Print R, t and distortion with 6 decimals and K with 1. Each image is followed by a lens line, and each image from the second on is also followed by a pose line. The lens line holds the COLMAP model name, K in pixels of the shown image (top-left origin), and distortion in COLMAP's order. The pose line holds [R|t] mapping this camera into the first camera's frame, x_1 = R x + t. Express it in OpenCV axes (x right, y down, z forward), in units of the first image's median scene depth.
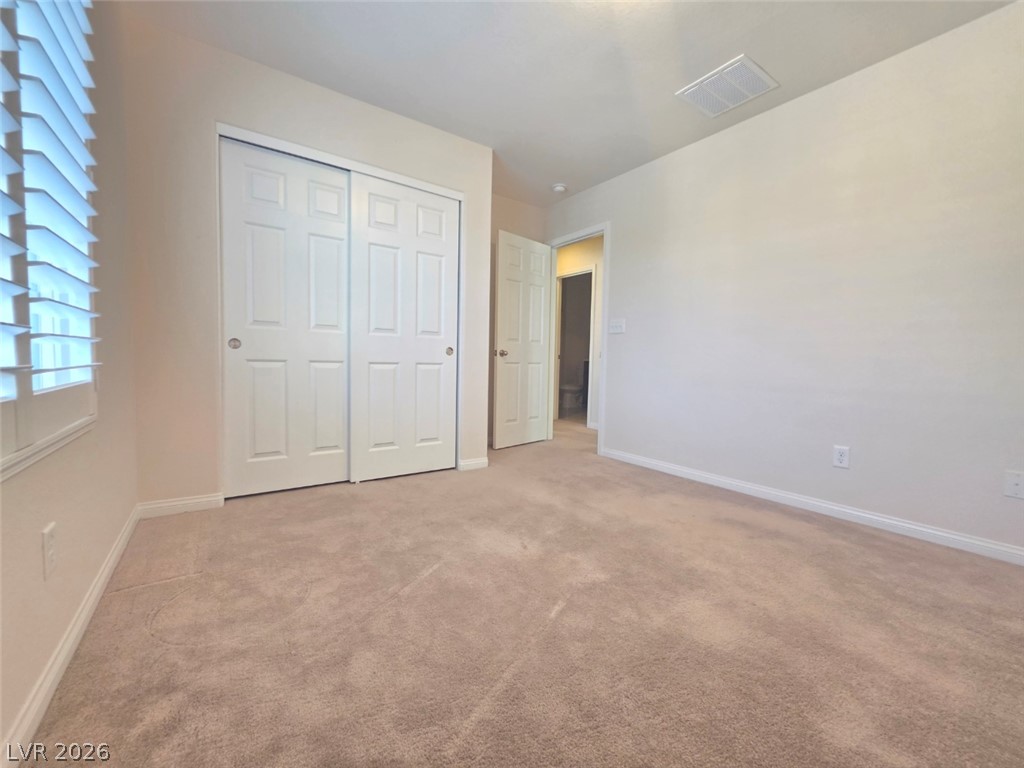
lens RADIAL K [[414.8, 0, 510.9], [0, 414.8, 386.8], [0, 0, 1]] dist [-0.003723, 0.001070]
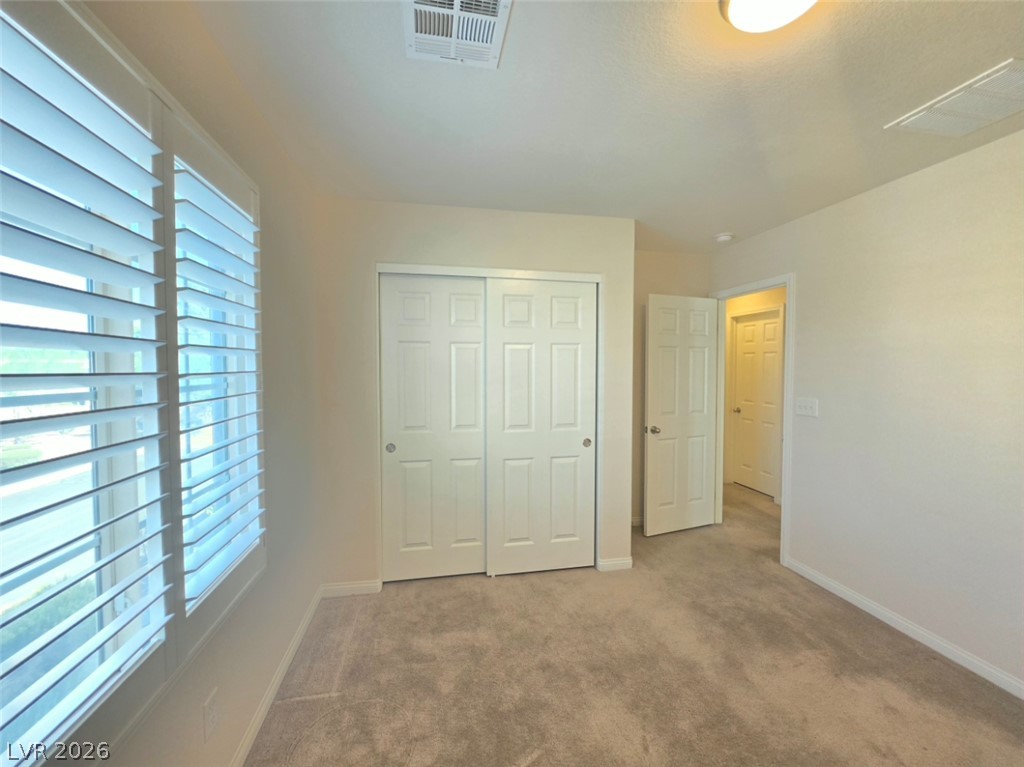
lens RADIAL K [[414.8, 0, 501.8], [0, 414.8, 398.3], [0, 0, 1]] dist [-0.003723, 0.001070]
pose [[0.909301, -0.004250, -0.416118, 0.076718], [-0.002624, 0.999869, -0.015946, -0.192544], [0.416132, 0.015592, 0.909171, 0.072440]]
